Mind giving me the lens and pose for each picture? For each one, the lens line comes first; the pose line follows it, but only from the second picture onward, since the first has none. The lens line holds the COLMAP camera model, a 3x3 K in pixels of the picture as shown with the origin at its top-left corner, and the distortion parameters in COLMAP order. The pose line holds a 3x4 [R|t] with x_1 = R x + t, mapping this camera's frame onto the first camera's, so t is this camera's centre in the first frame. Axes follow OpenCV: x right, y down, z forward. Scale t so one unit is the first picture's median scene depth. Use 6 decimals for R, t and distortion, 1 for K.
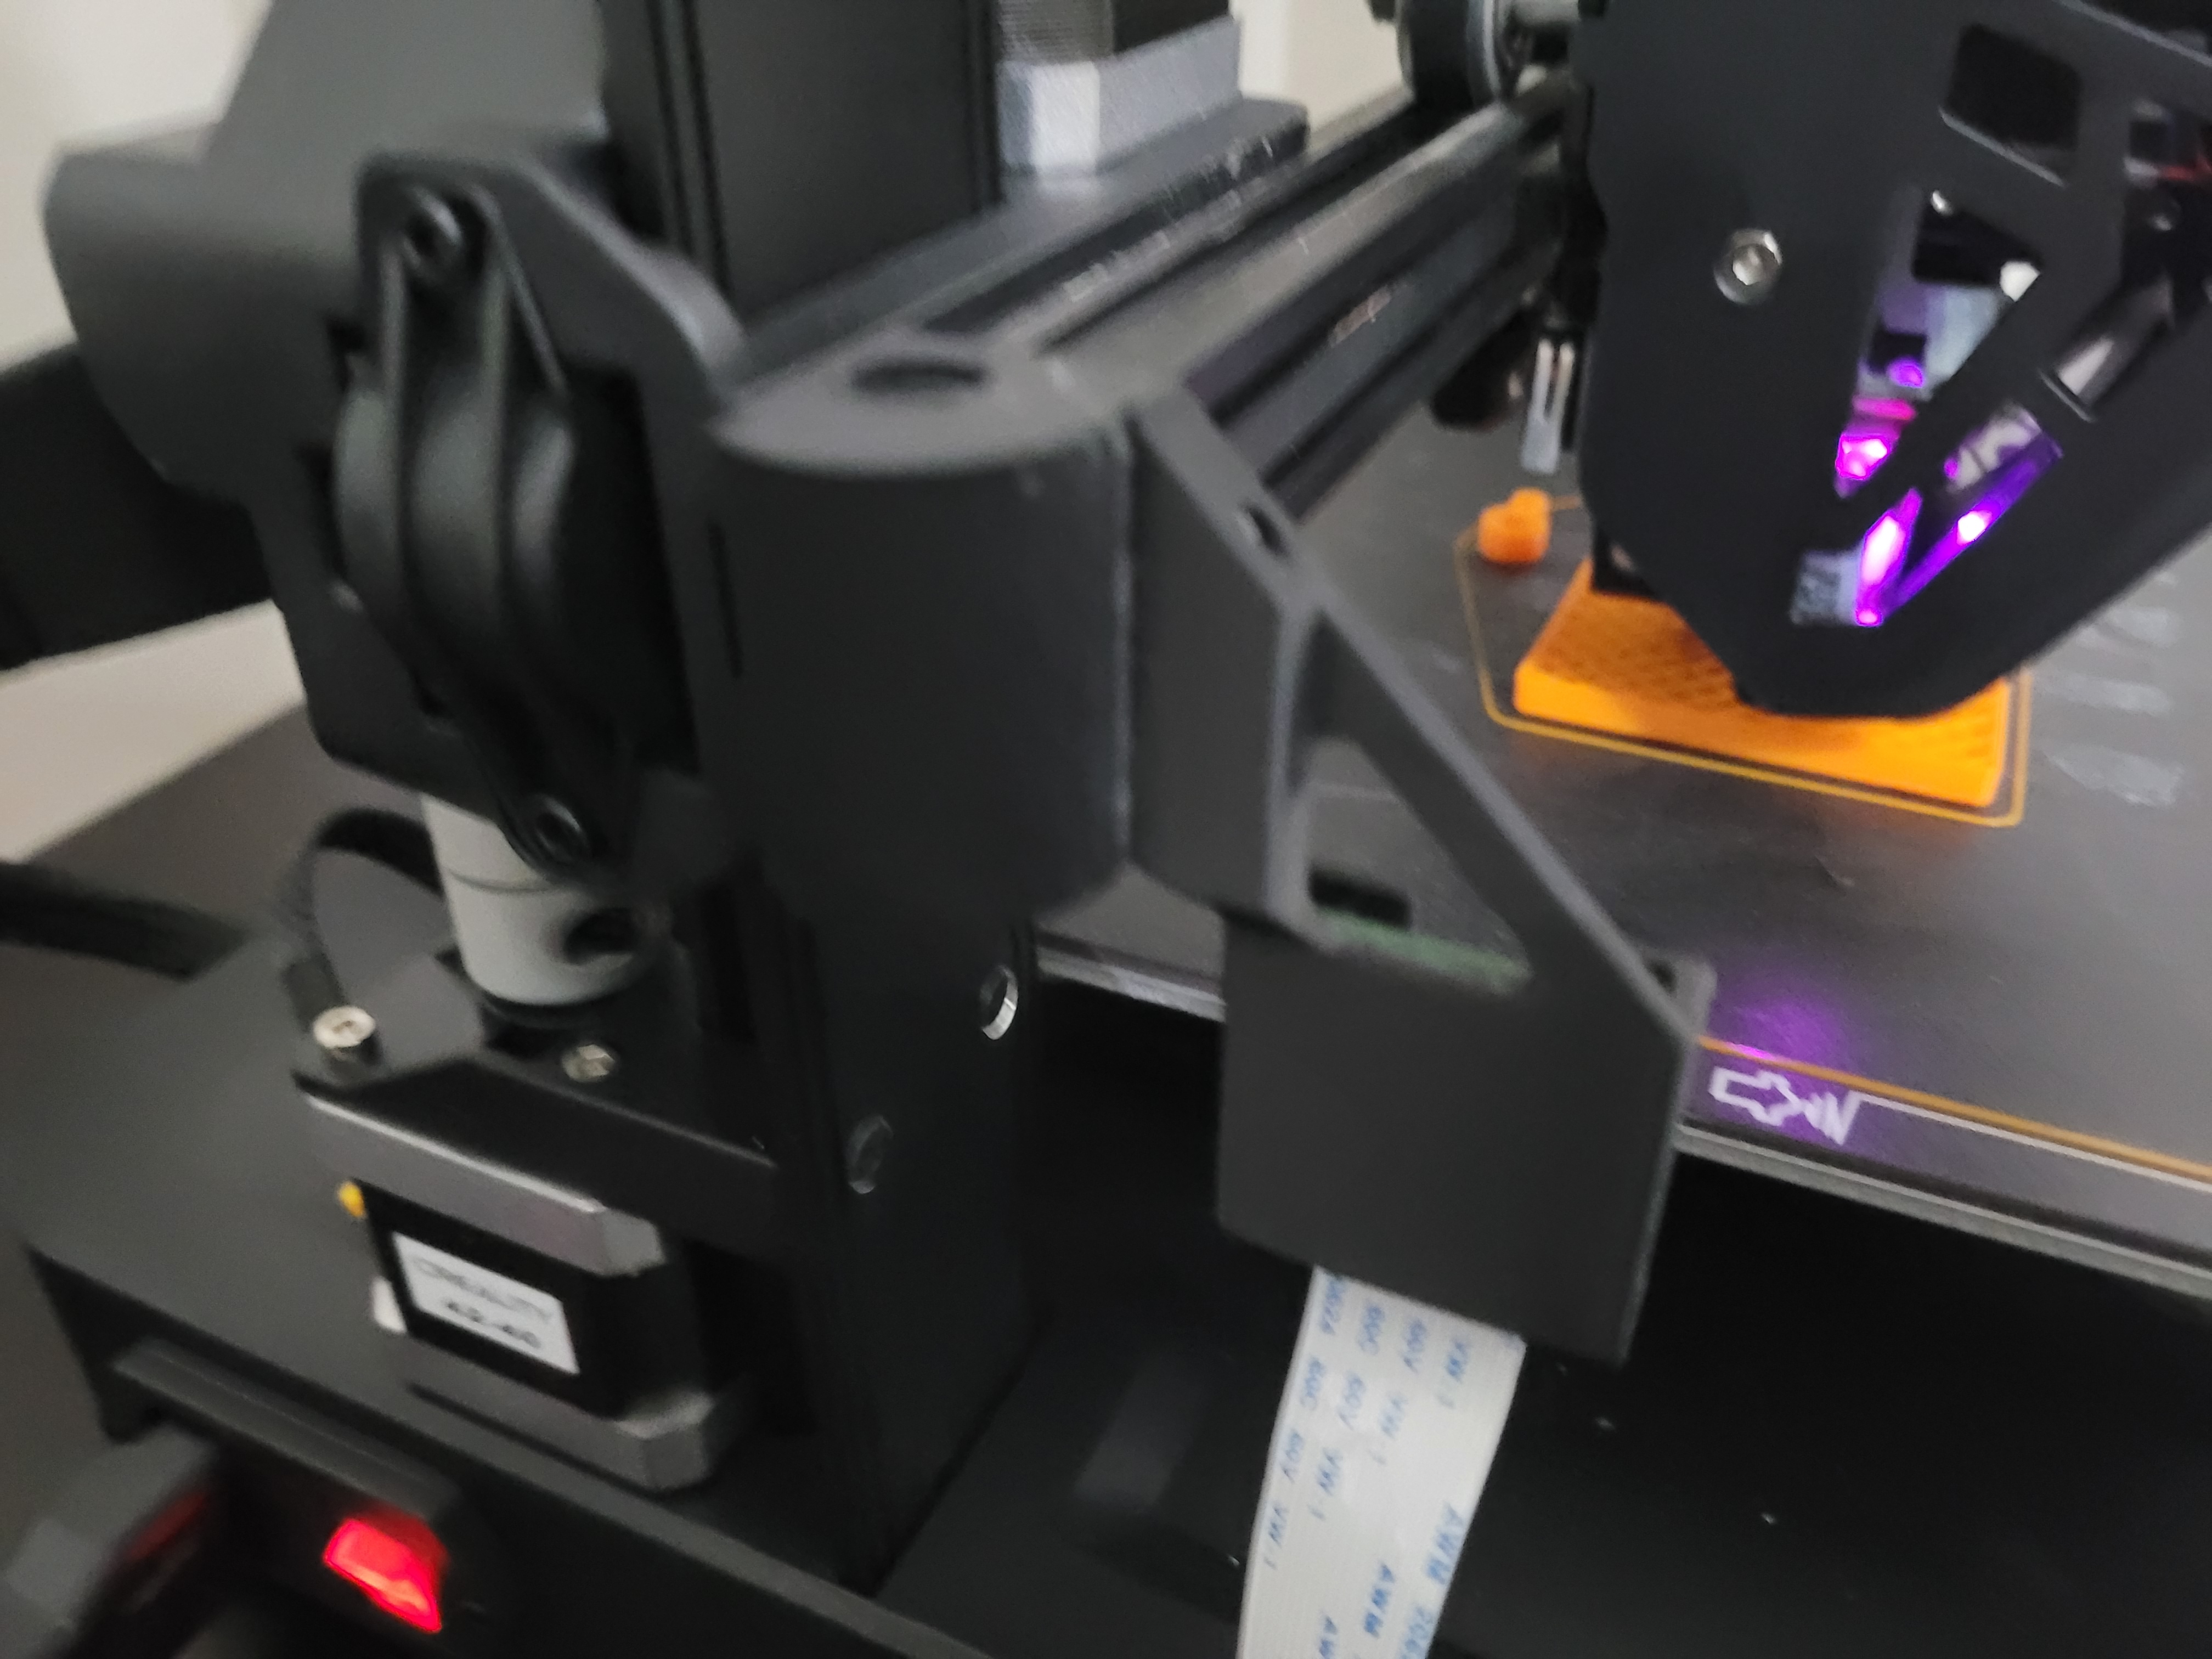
lens RADIAL K [[1784.9, 0, 1106.0], [0, 1784.9, 829.5], [0, 0, 1]] dist [-0.101214, 0.066847]
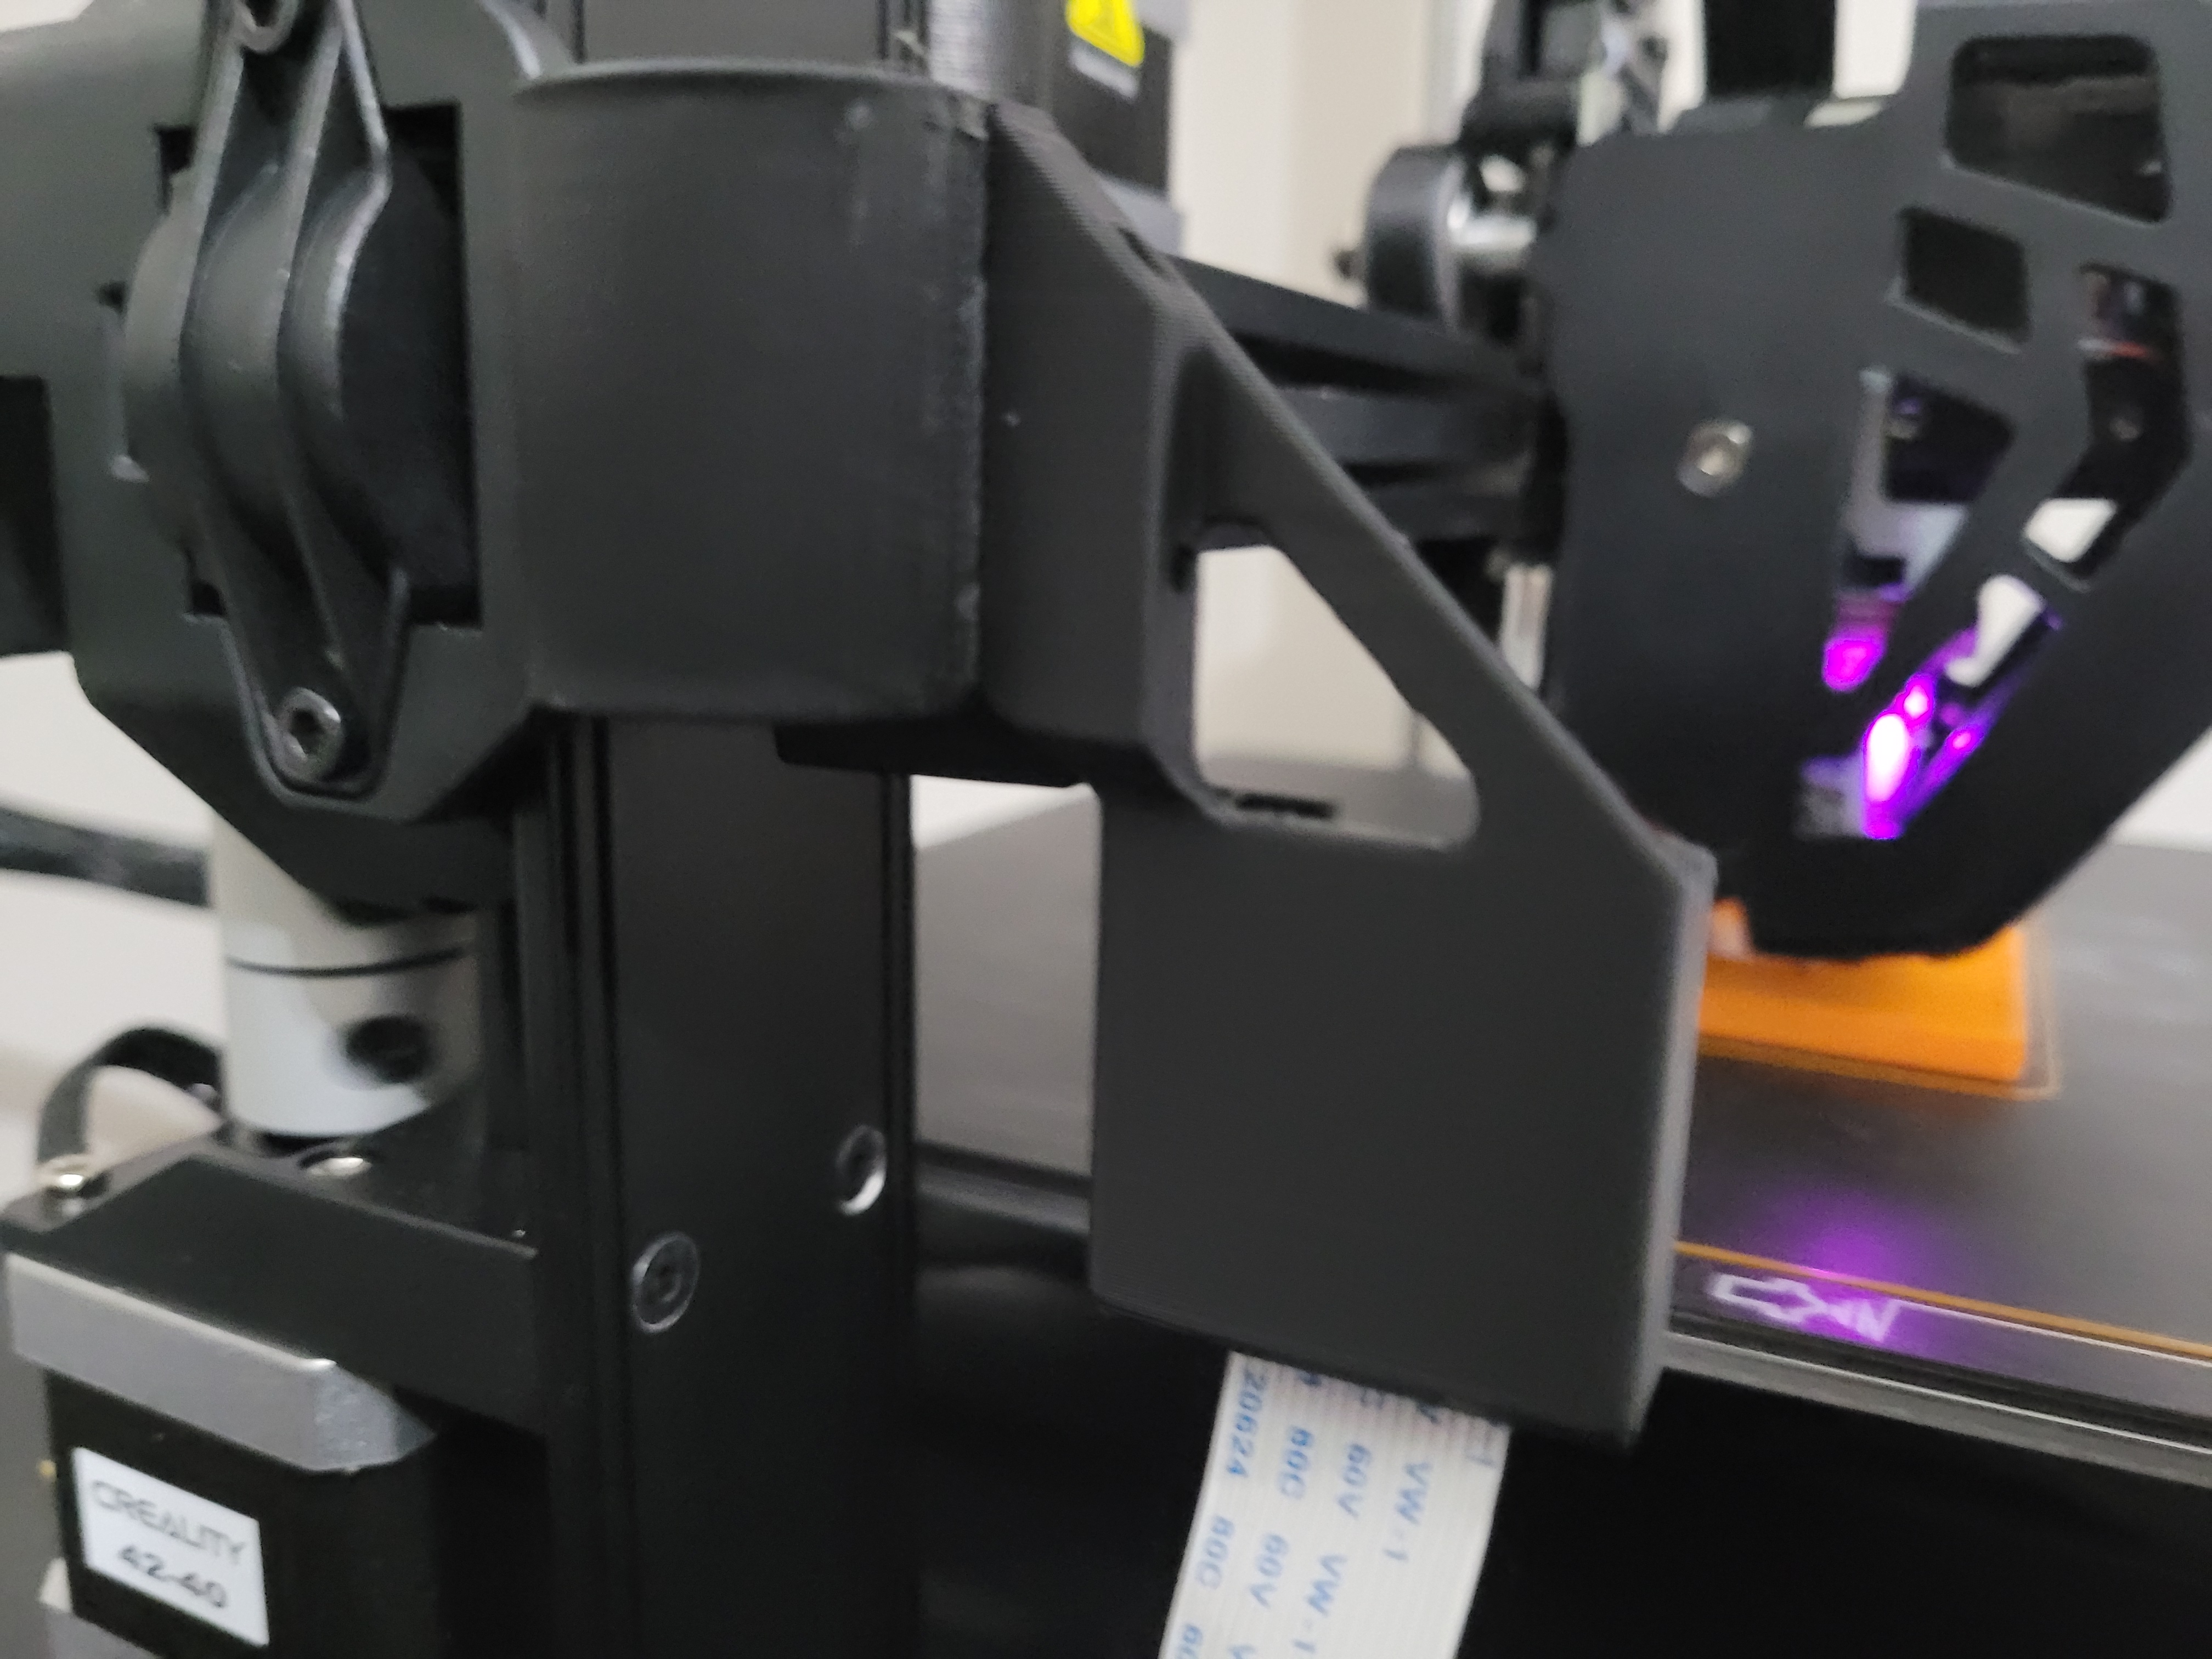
lens RADIAL K [[1784.9, 0, 1106.0], [0, 1784.9, 829.5], [0, 0, 1]] dist [-0.101214, 0.066847]
pose [[0.999113, 0.039996, -0.013174, 0.058947], [-0.042051, 0.930994, -0.362603, 0.252359], [-0.002238, 0.362835, 0.931851, 0.190970]]
